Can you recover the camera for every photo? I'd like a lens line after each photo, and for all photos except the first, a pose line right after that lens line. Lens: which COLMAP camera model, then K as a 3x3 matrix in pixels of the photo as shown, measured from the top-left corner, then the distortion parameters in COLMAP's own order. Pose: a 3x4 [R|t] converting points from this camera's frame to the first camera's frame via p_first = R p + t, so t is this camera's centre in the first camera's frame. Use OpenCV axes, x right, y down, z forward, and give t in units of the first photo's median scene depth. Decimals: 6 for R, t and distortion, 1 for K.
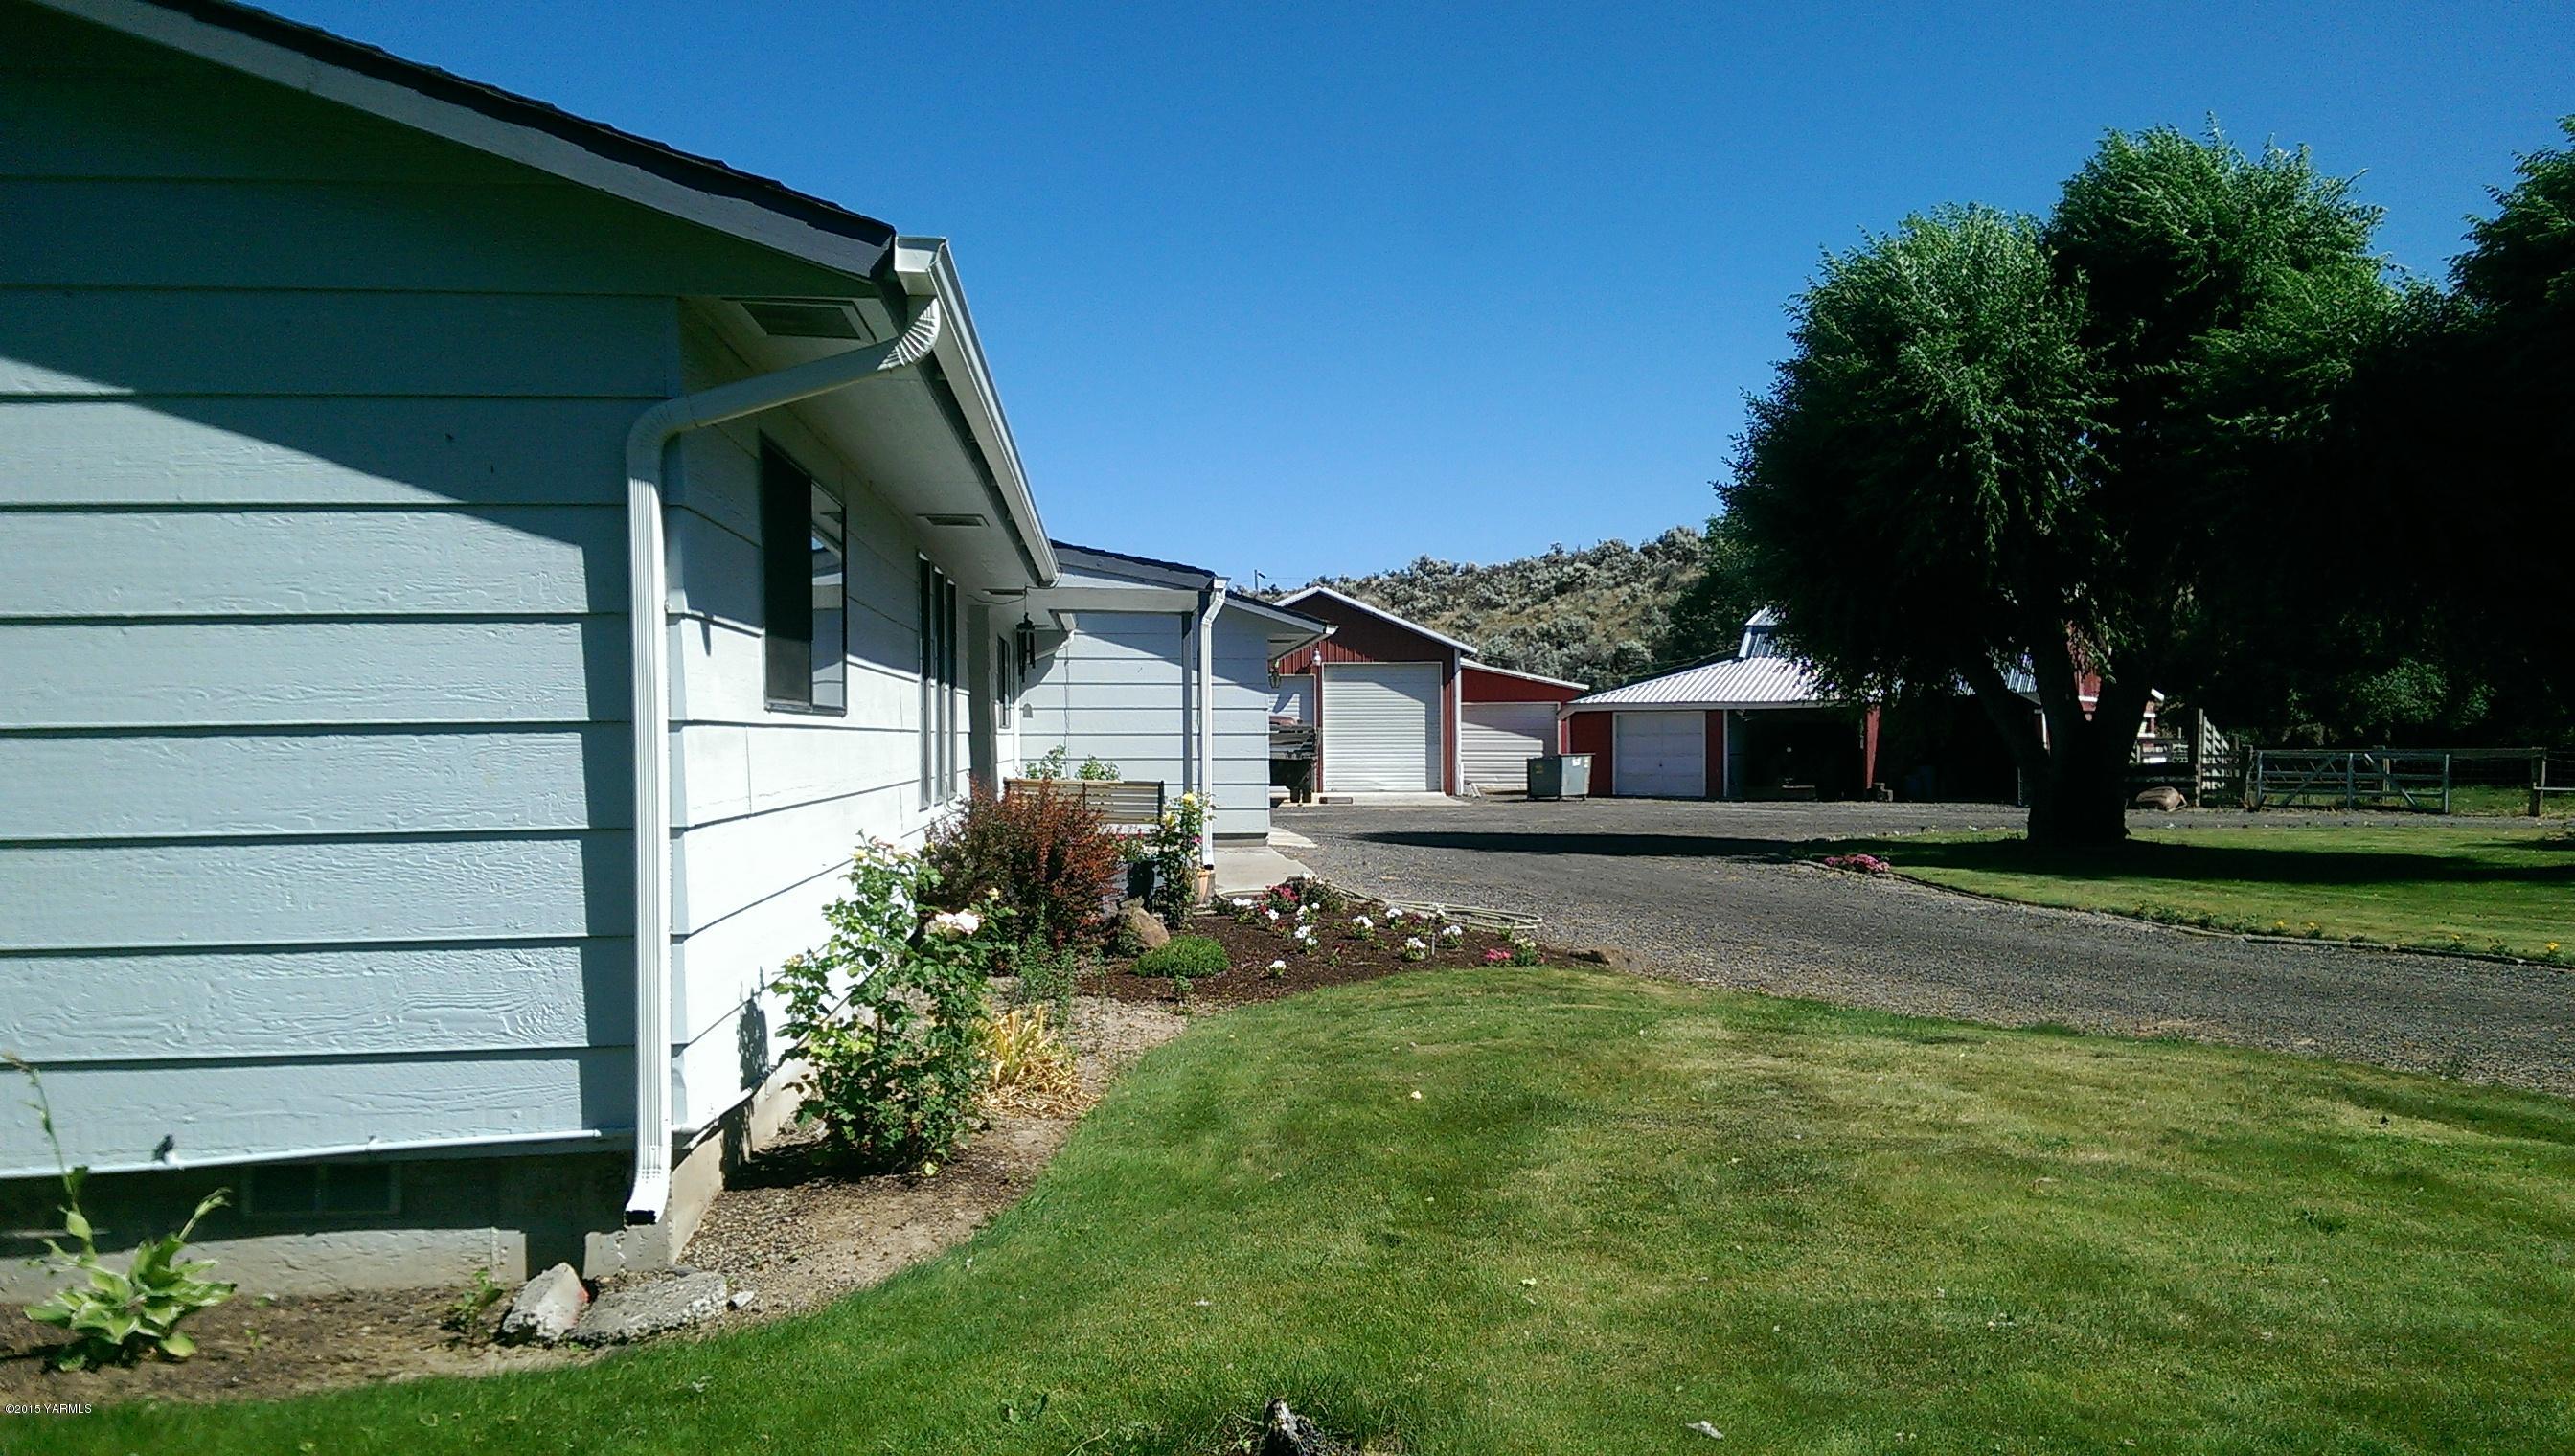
lens RADIAL K [[2044.6, 0, 1212.5], [0, 2044.6, 731.4], [0, 0, 1]] dist [0.029252, -0.002772]
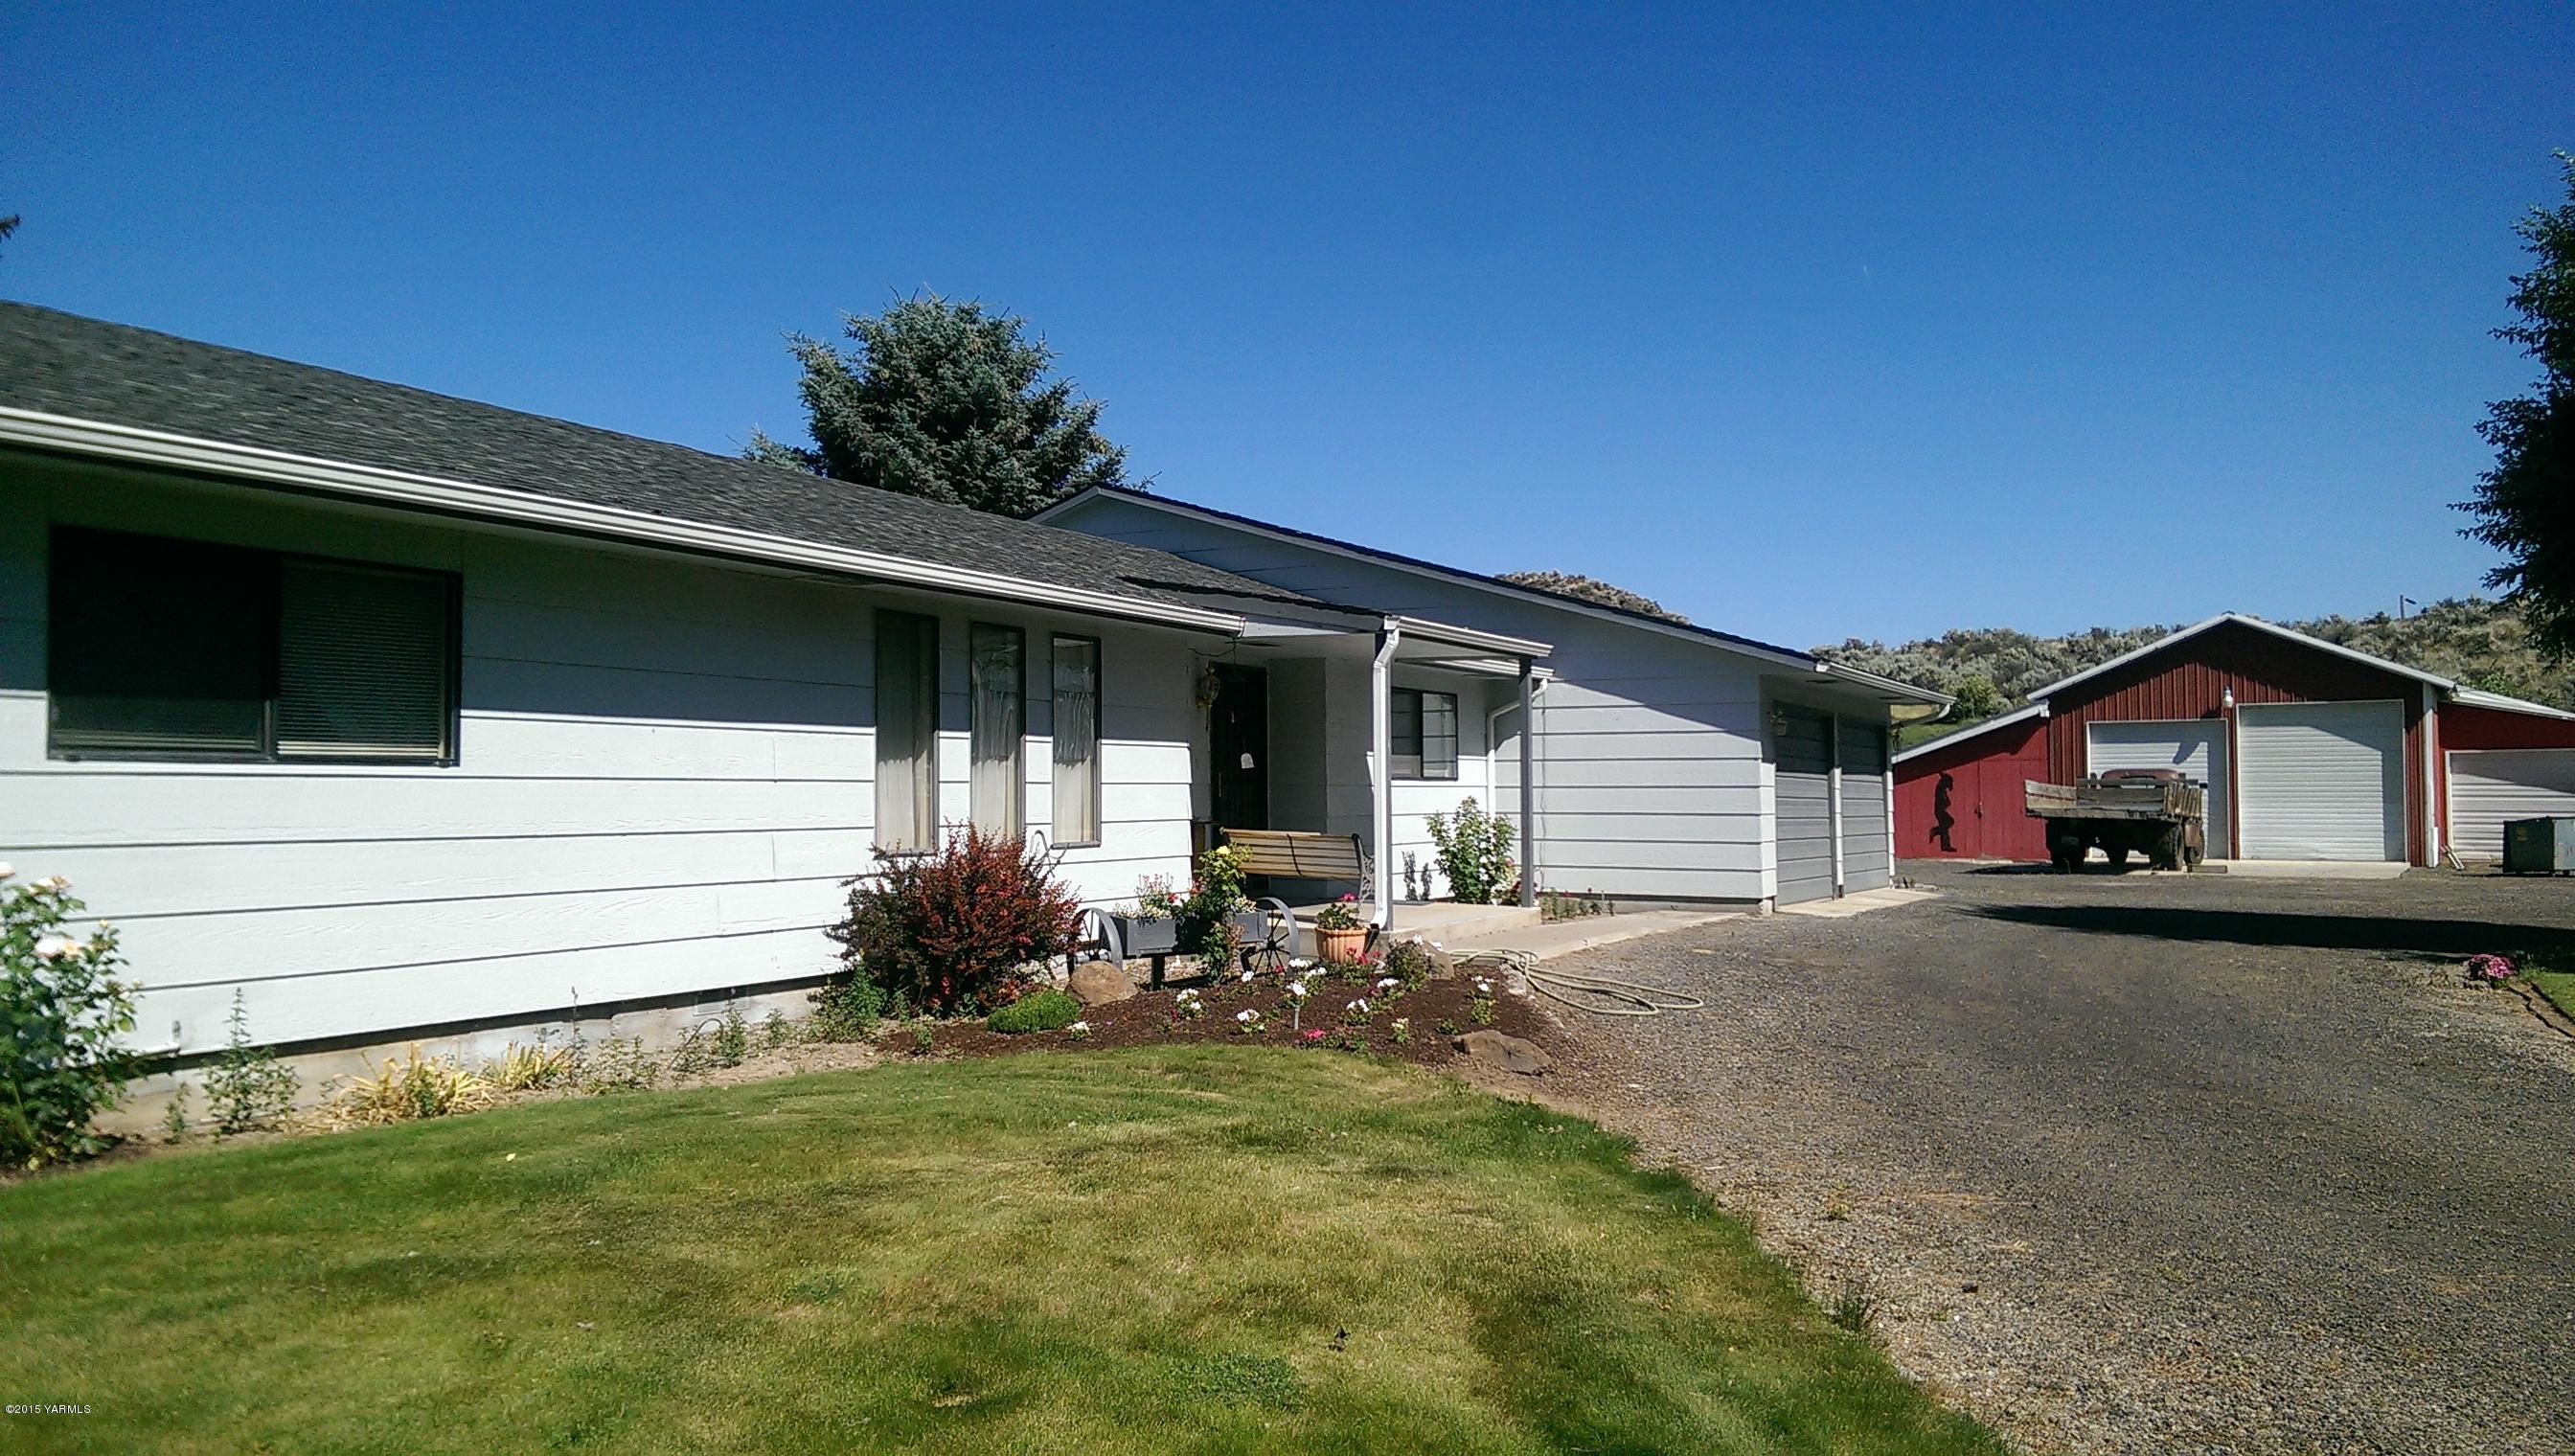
lens RADIAL K [[2044.6, 0, 1212.5], [0, 2044.6, 731.4], [0, 0, 1]] dist [0.029252, -0.002772]
pose [[0.829045, -0.015521, -0.558967, 0.174273], [-0.000163, 0.999608, -0.027998, 0.001085], [0.559182, 0.023302, 0.828717, 0.069409]]
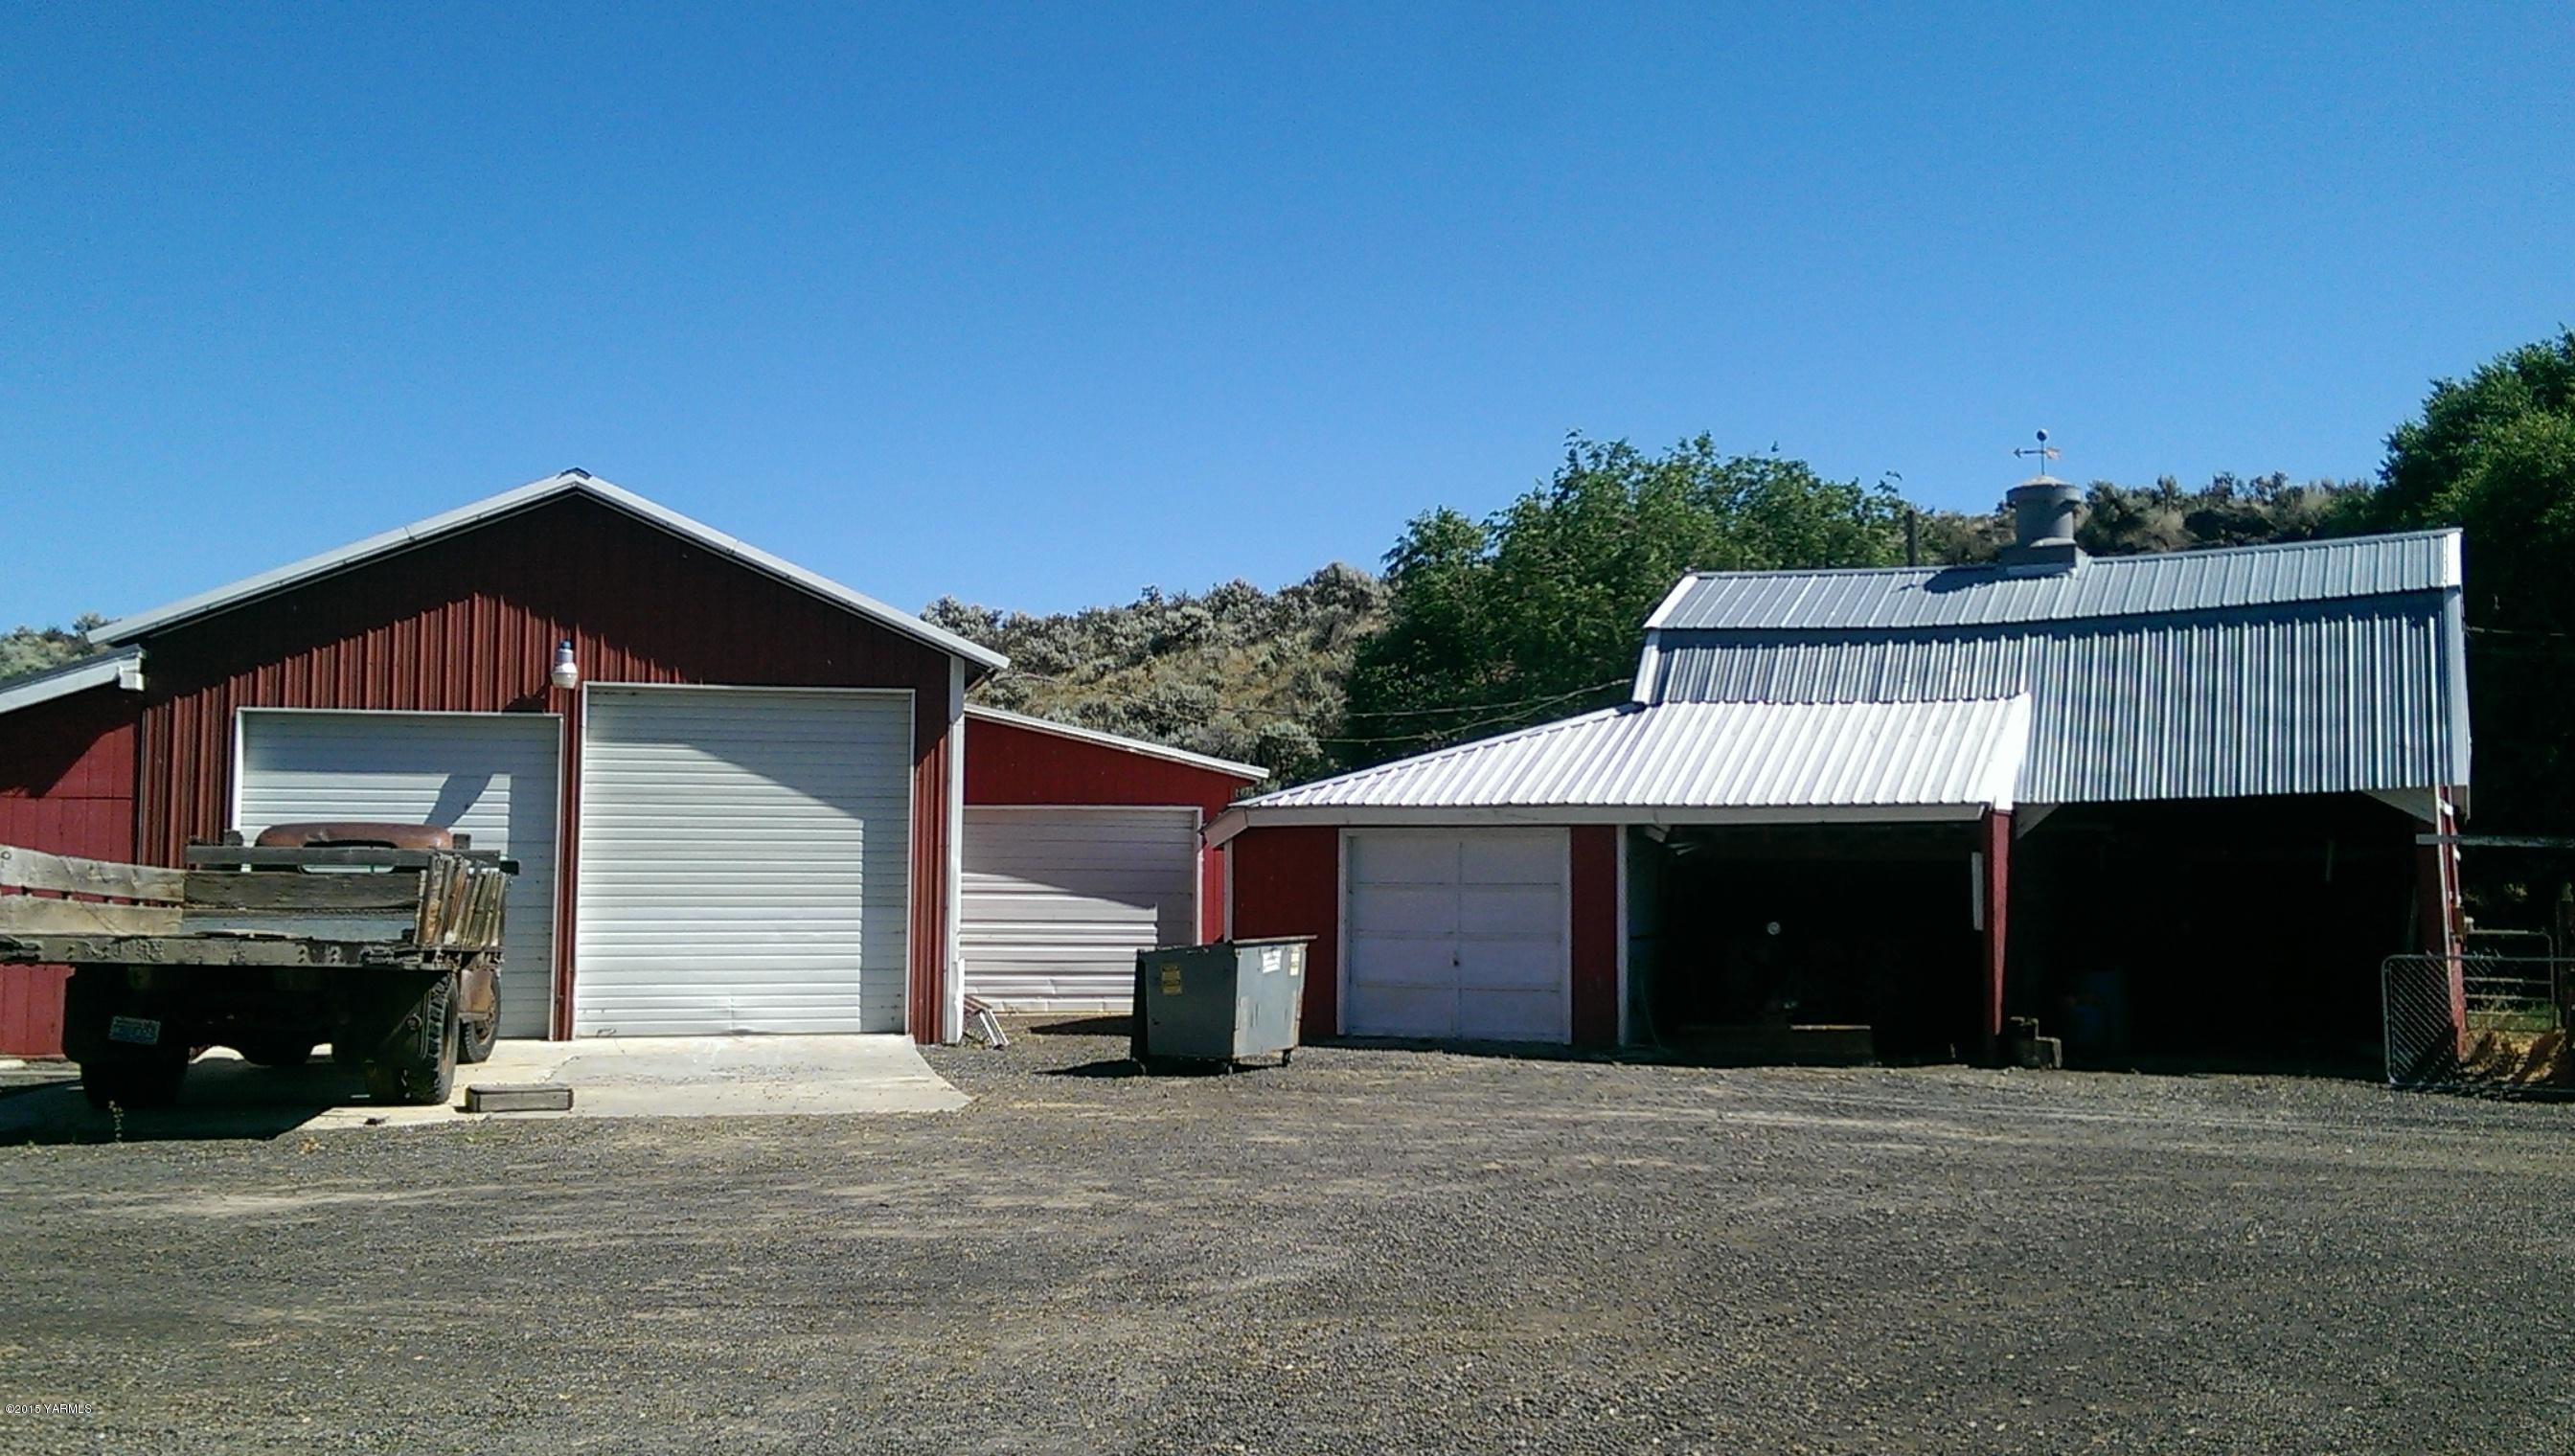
lens RADIAL K [[2044.6, 0, 1212.5], [0, 2044.6, 731.4], [0, 0, 1]] dist [0.029252, -0.002772]
pose [[0.977219, 0.024589, 0.210803, 0.085529], [-0.009855, 0.997452, -0.070662, -0.000029], [-0.212003, 0.066975, 0.974971, 0.609628]]
